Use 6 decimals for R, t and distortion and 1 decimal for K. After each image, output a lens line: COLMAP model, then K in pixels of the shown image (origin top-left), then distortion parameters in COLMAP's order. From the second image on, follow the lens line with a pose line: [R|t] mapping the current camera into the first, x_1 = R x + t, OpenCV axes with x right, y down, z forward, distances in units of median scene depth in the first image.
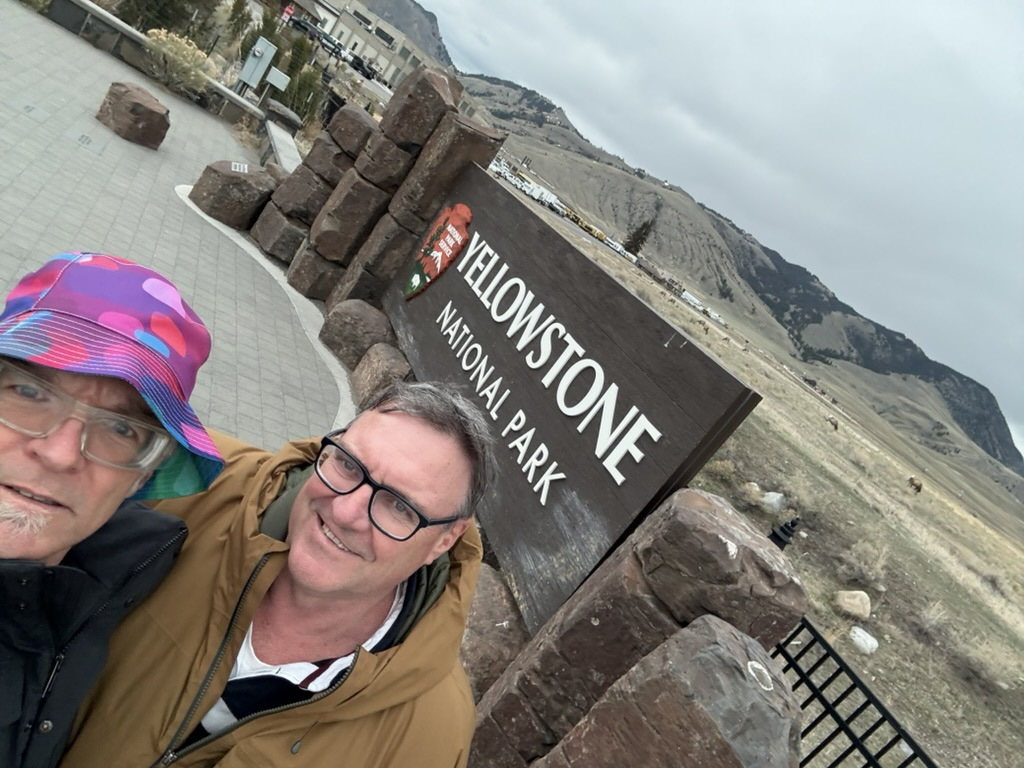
lens RADIAL K [[714.1, 0, 512.0], [0, 714.1, 384.0], [0, 0, 1]] dist [0.150897, -0.000697]
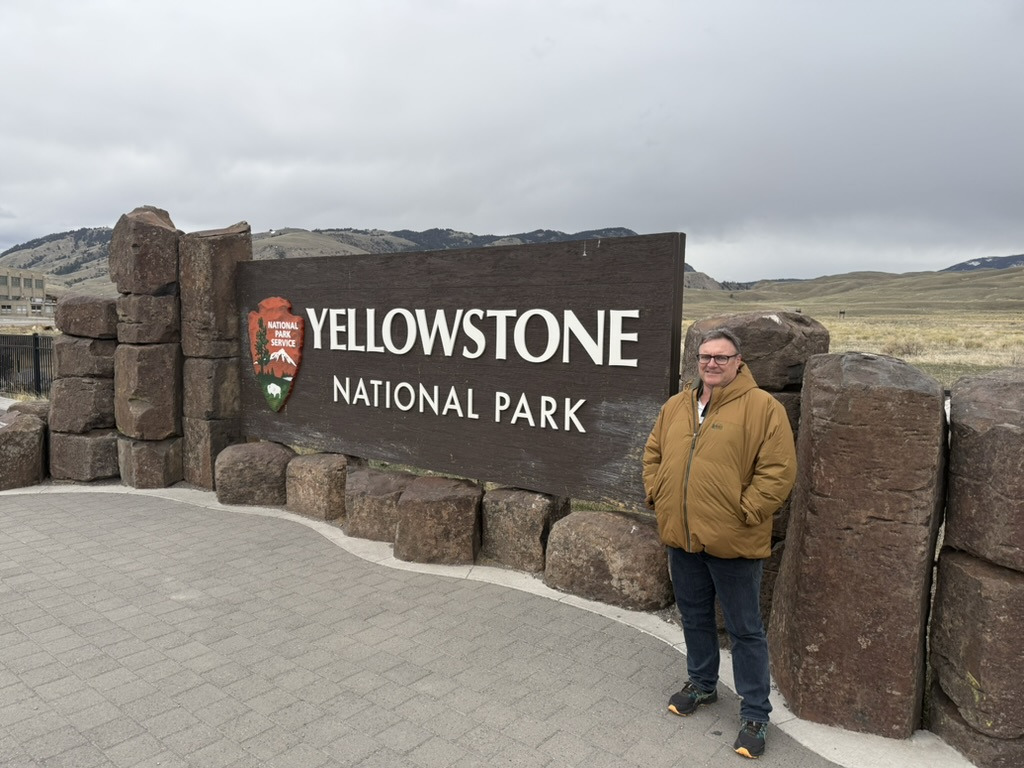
lens RADIAL K [[729.5, 0, 512.0], [0, 729.5, 384.0], [0, 0, 1]] dist [0.153225, -0.204741]
pose [[0.723994, -0.606606, 0.328423, -0.228699], [0.618042, 0.781887, 0.081720, -0.034505], [-0.306362, 0.143814, 0.940989, -0.035453]]
